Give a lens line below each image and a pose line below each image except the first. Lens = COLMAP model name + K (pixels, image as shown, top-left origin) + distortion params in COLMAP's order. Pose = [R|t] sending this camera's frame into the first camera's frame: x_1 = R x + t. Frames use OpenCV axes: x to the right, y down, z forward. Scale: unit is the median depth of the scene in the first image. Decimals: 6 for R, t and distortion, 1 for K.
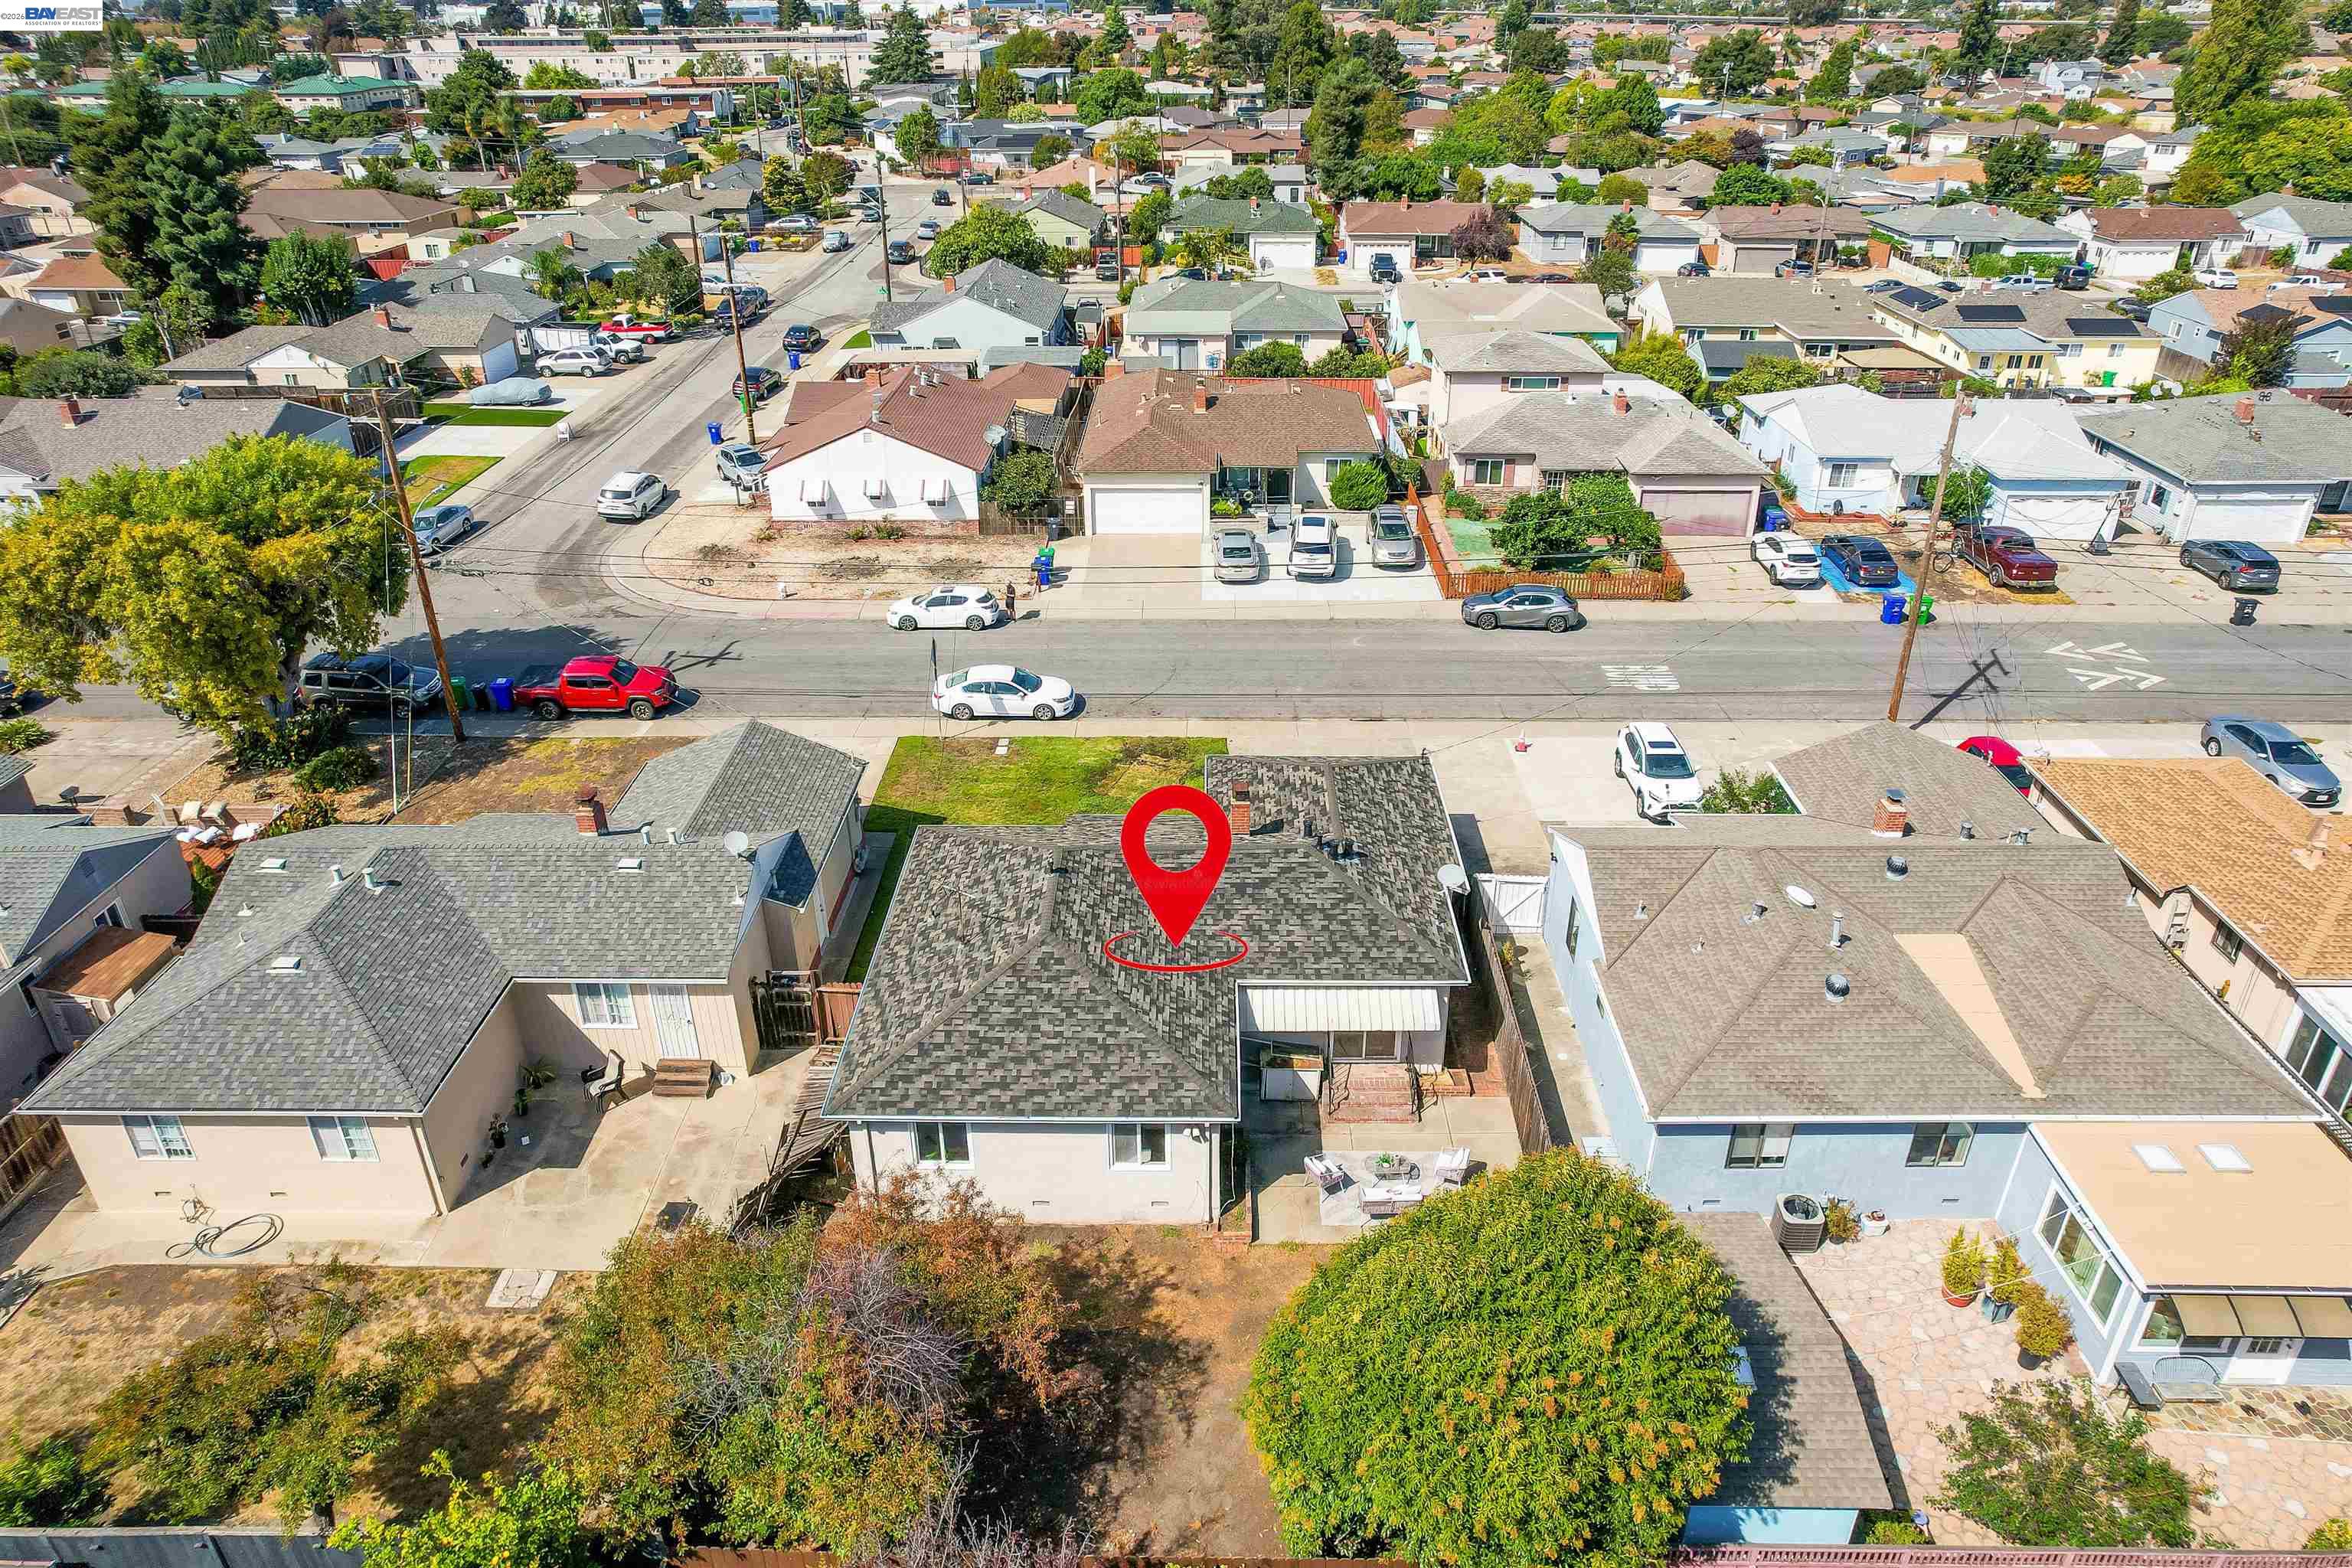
lens RADIAL K [[1545.4, 0, 1185.3], [0, 1545.4, 782.1], [0, 0, 1]] dist [-0.083759, 0.082265]
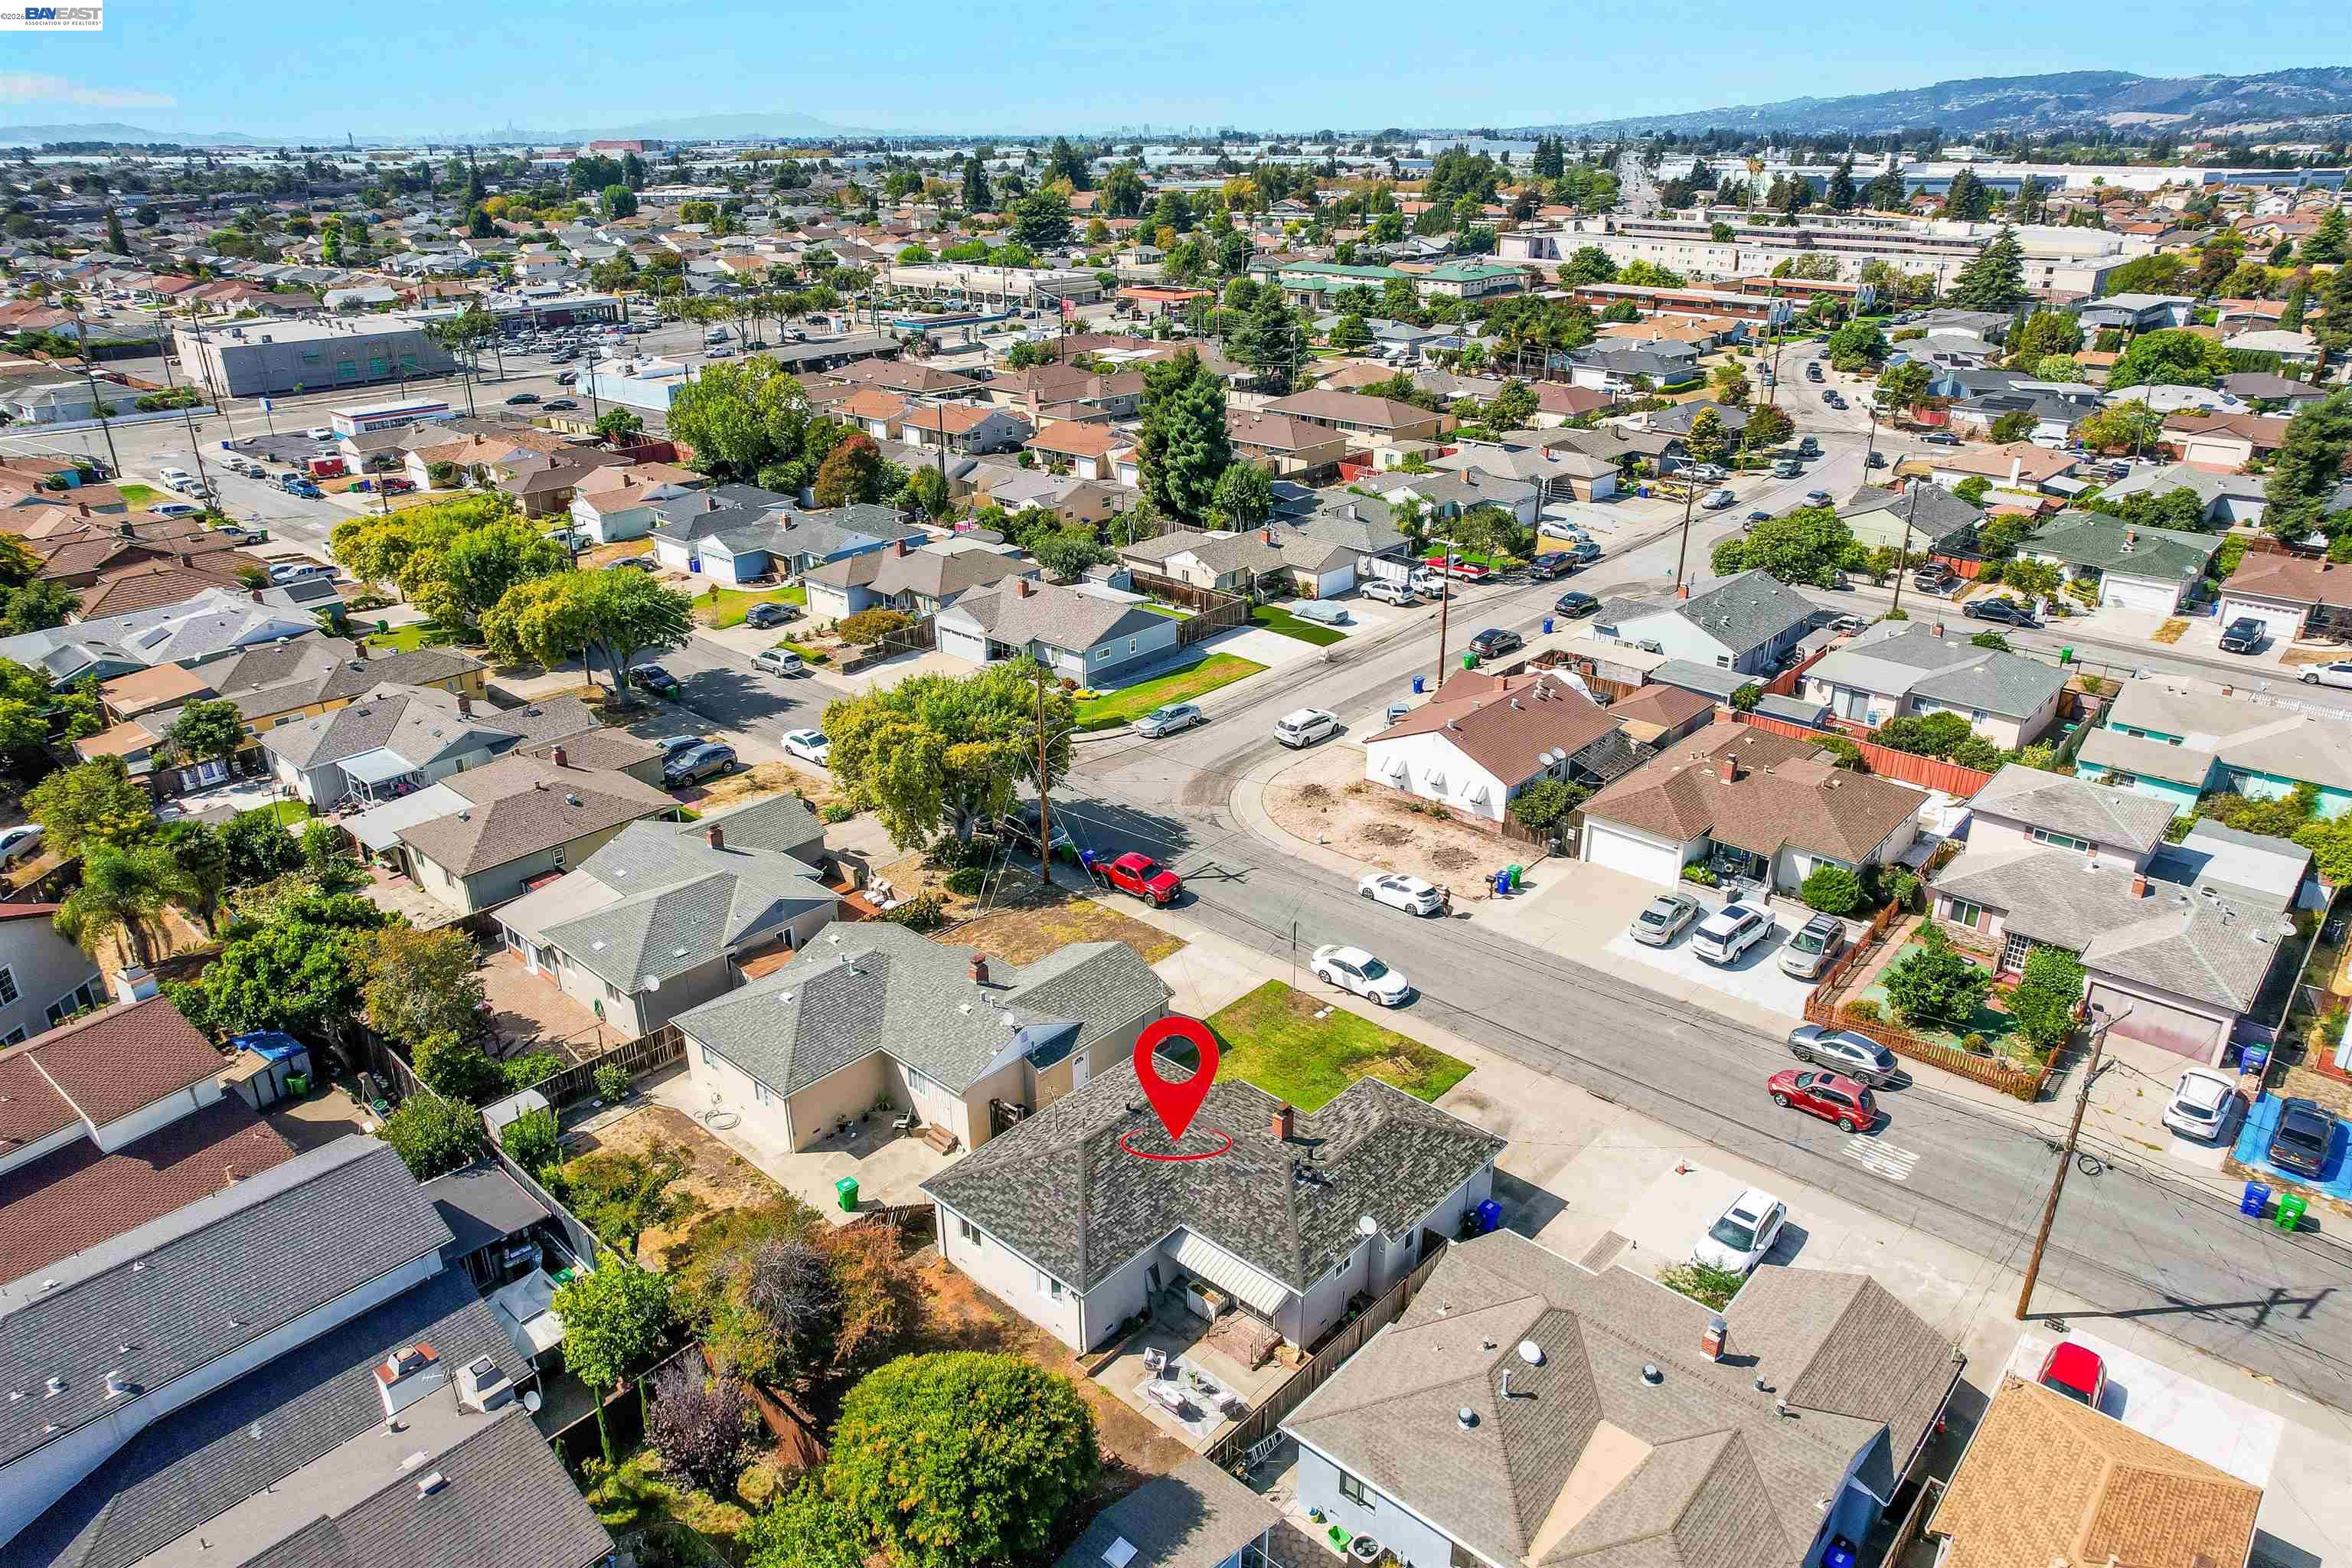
lens RADIAL K [[1502.5, 0, 1174.9], [0, 1502.5, 818.8], [0, 0, 1]] dist [-0.074229, 0.066522]
pose [[0.753916, 0.276657, -0.595879, 0.378229], [-0.305413, 0.950633, 0.054950, -0.157013], [0.581665, 0.140562, 0.801192, -0.116384]]
